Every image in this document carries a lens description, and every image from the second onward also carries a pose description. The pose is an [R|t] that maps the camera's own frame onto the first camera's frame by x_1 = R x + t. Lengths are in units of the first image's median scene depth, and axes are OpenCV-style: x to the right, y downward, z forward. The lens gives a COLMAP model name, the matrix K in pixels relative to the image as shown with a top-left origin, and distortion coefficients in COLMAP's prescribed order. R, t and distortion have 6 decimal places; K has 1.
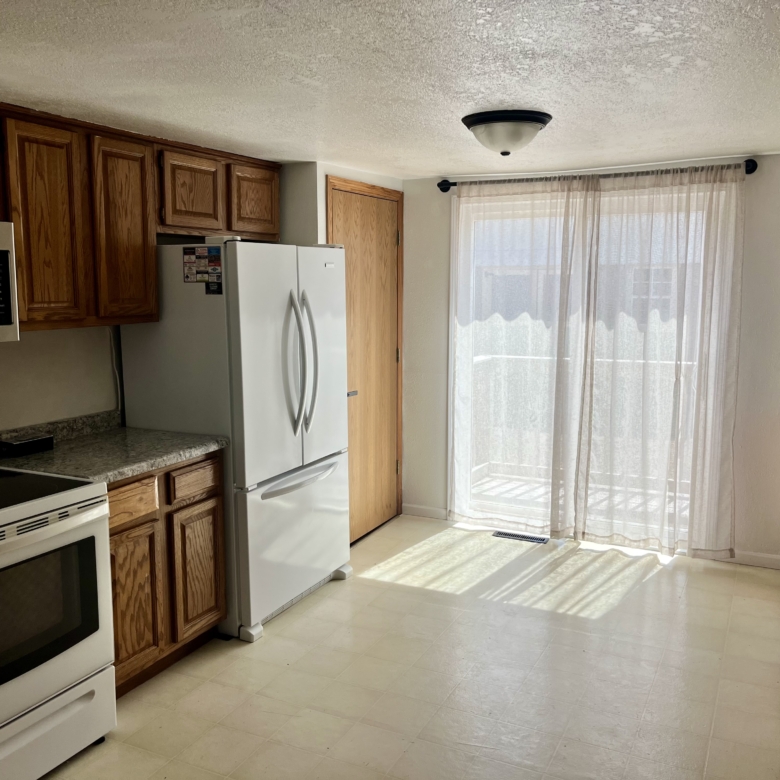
lens RADIAL K [[795.5, 0, 390.0], [0, 795.5, 390.0], [0, 0, 1]] dist [0.062214, 0.006148]
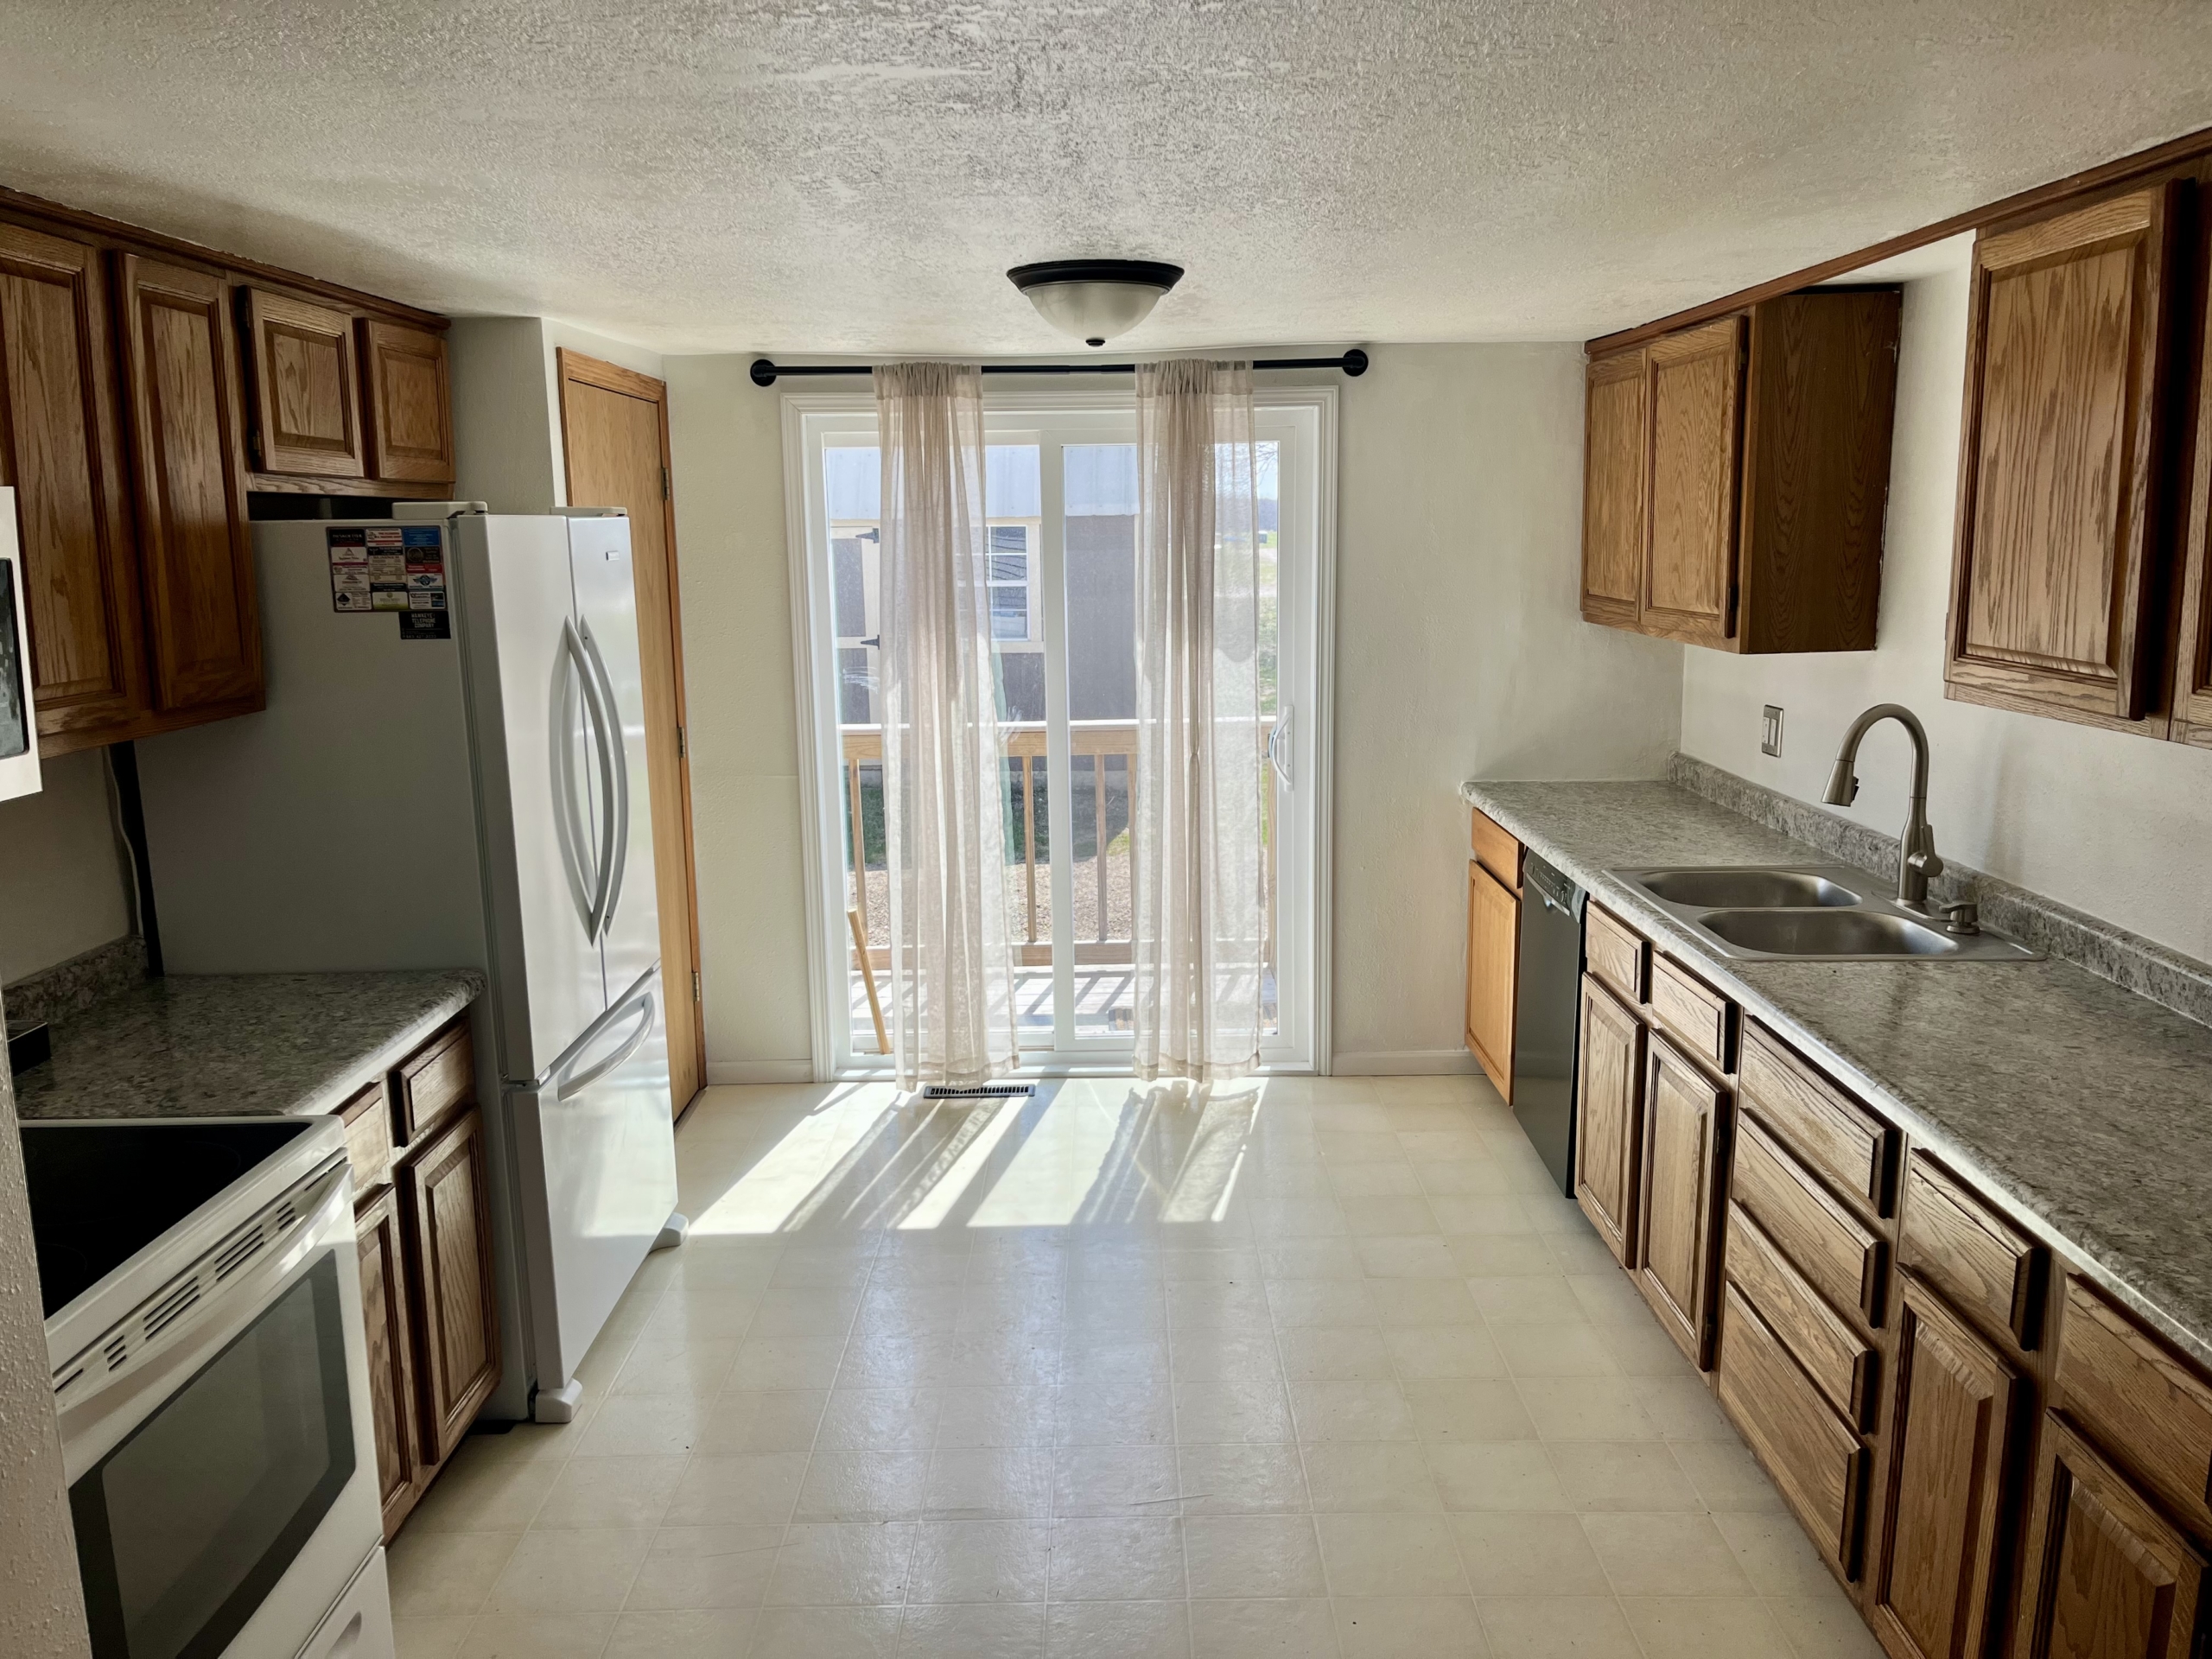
lens RADIAL K [[1675.0, 0, 1106.0], [0, 1675.0, 829.5], [0, 0, 1]] dist [0.059070, -0.041524]
pose [[0.898603, -0.088988, 0.429644, -0.288499], [0.073945, 0.995926, 0.051619, -0.038787], [-0.432487, -0.014614, 0.901522, 0.036330]]
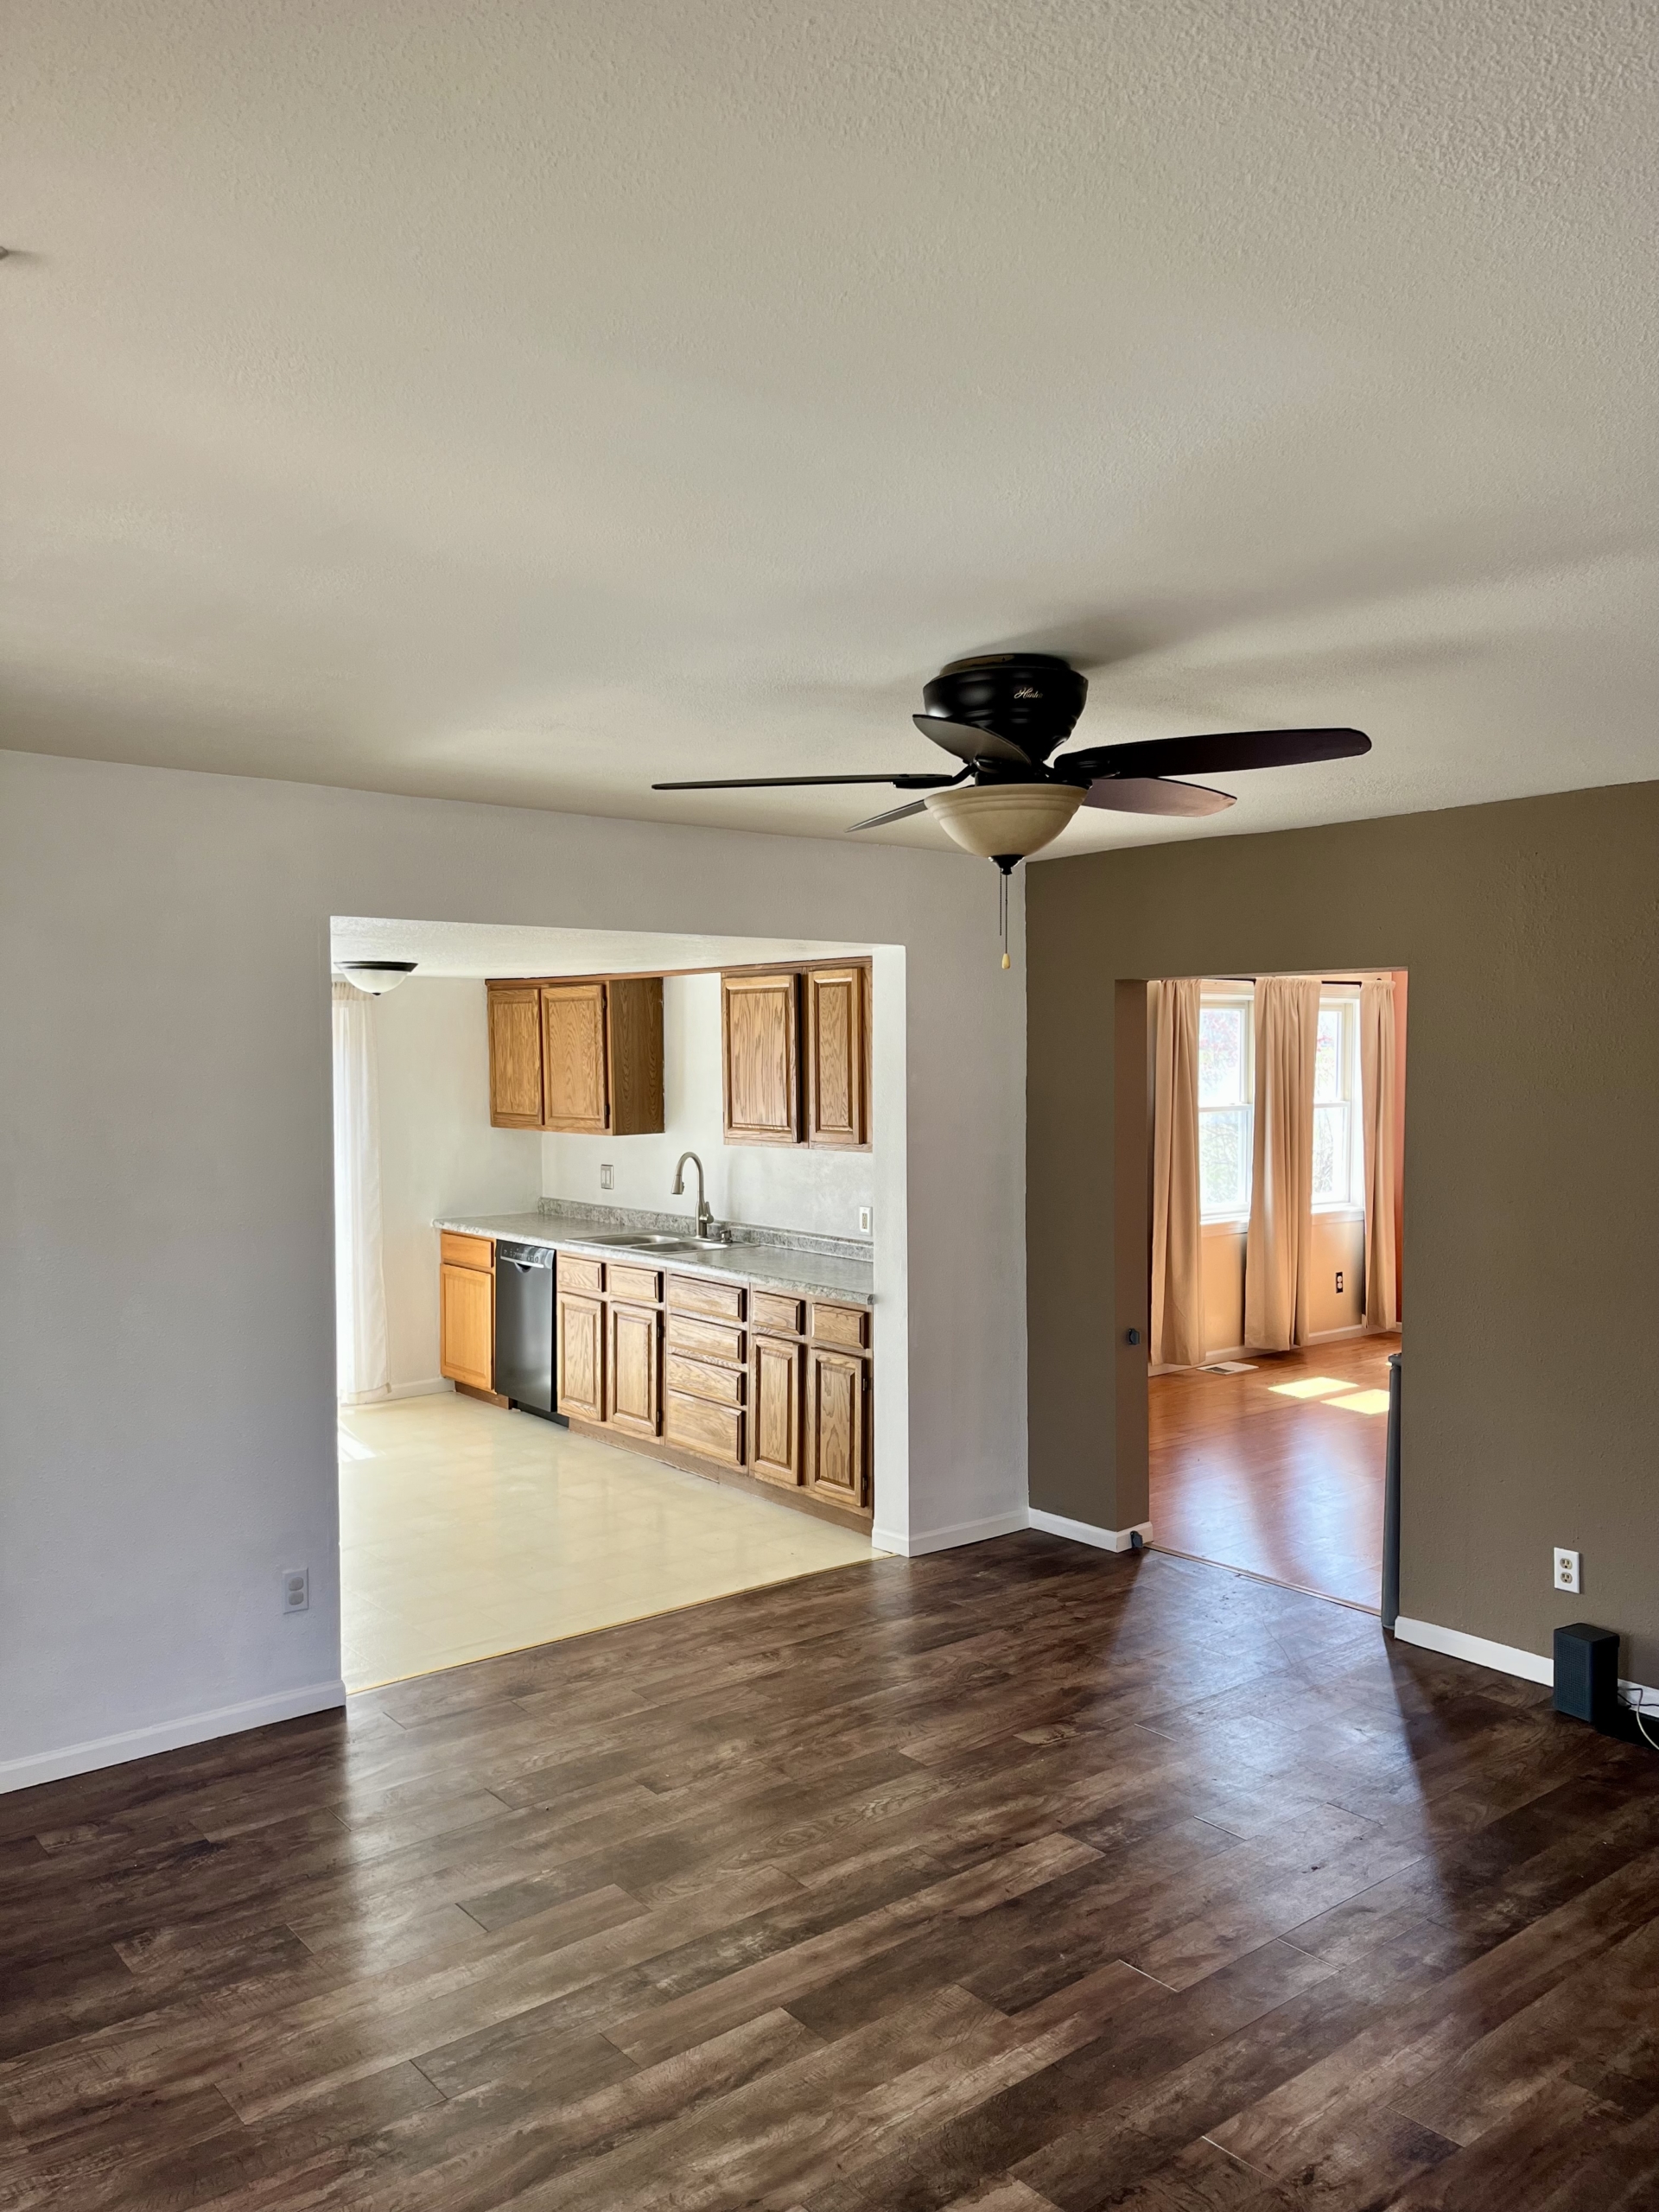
lens RADIAL K [[1655.7, 0, 829.5], [0, 1655.7, 1106.0], [0, 0, 1]] dist [0.098035, -0.130866]
pose [[0.422844, -0.028567, 0.905752, -1.453186], [0.131777, 0.990817, -0.030269, 0.005318], [-0.896570, 0.132157, 0.422726, -0.428321]]
